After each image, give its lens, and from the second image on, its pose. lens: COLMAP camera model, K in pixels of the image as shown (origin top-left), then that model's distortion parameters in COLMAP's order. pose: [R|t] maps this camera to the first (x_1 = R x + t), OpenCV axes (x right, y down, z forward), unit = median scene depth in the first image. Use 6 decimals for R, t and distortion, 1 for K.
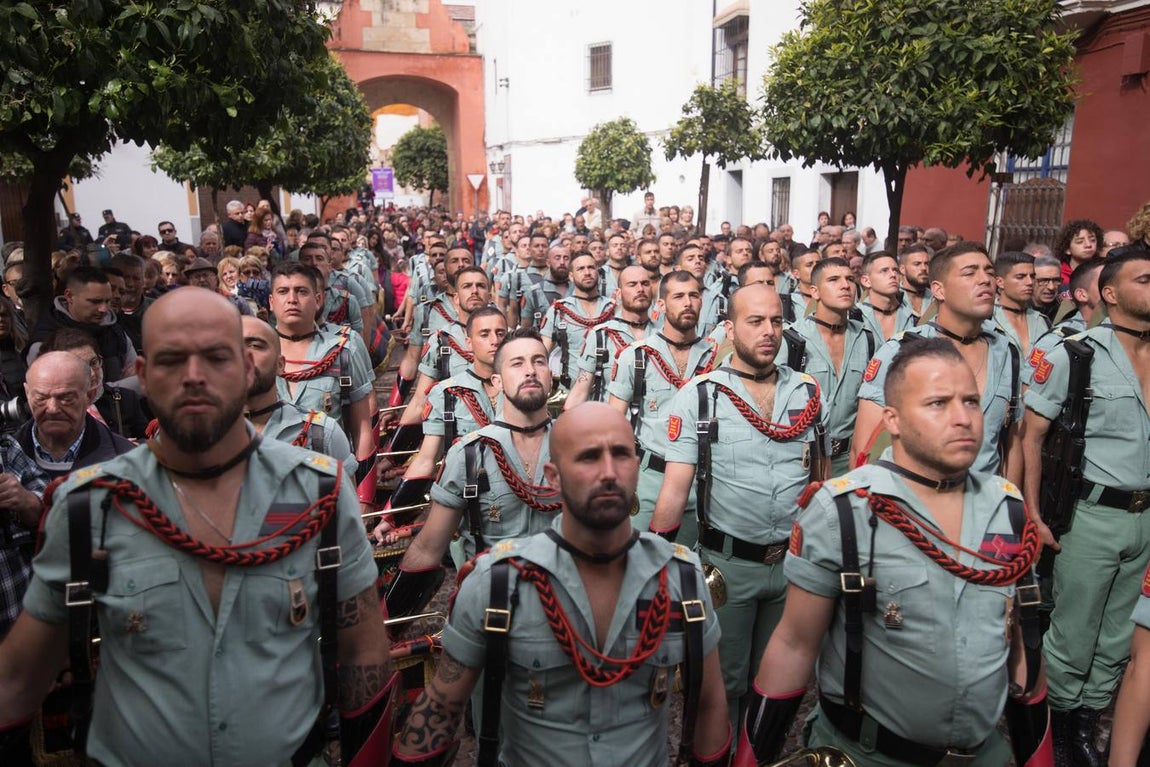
lens RADIAL K [[966.6, 0, 572.8], [0, 966.6, 387.7], [0, 0, 1]] dist [0.013651, 0.004931]
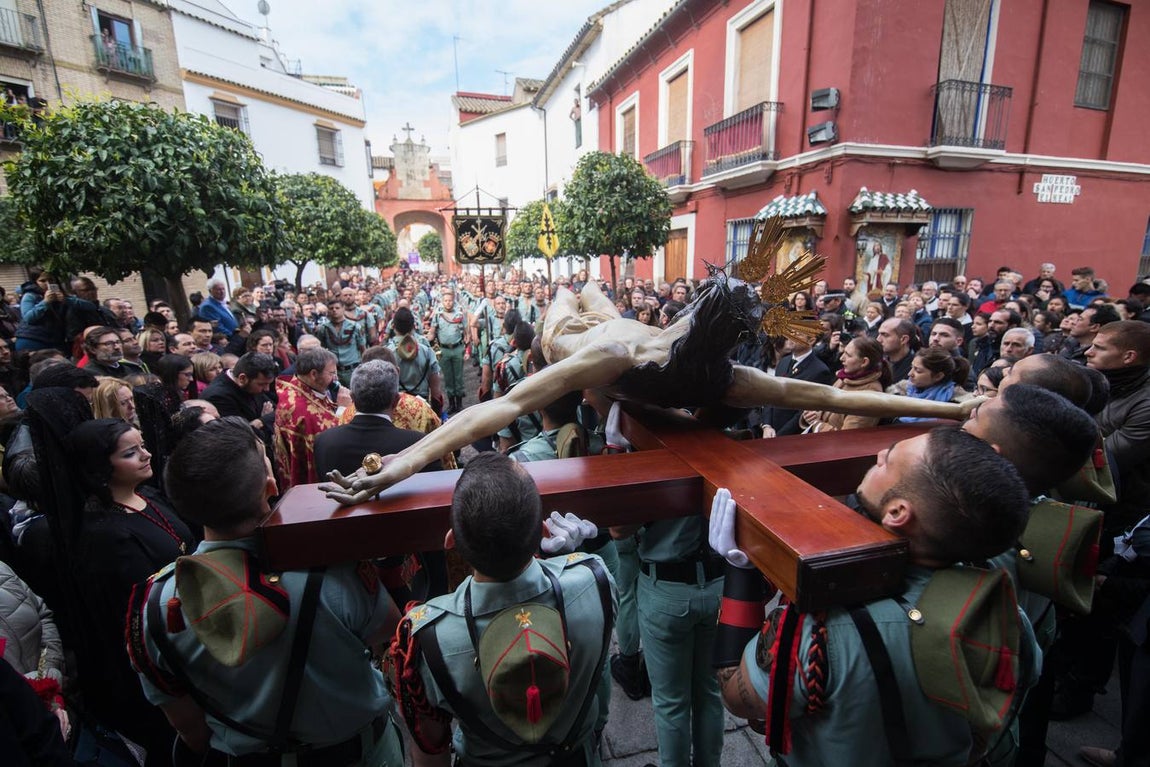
lens RADIAL K [[543.3, 0, 582.4], [0, 543.3, 388.1], [0, 0, 1]] dist [-0.004032, -0.010613]
pose [[0.996081, -0.037867, 0.079929, 0.142140], [0.035142, 0.998761, 0.035224, 0.078048], [-0.081164, -0.032277, 0.996178, -0.449046]]
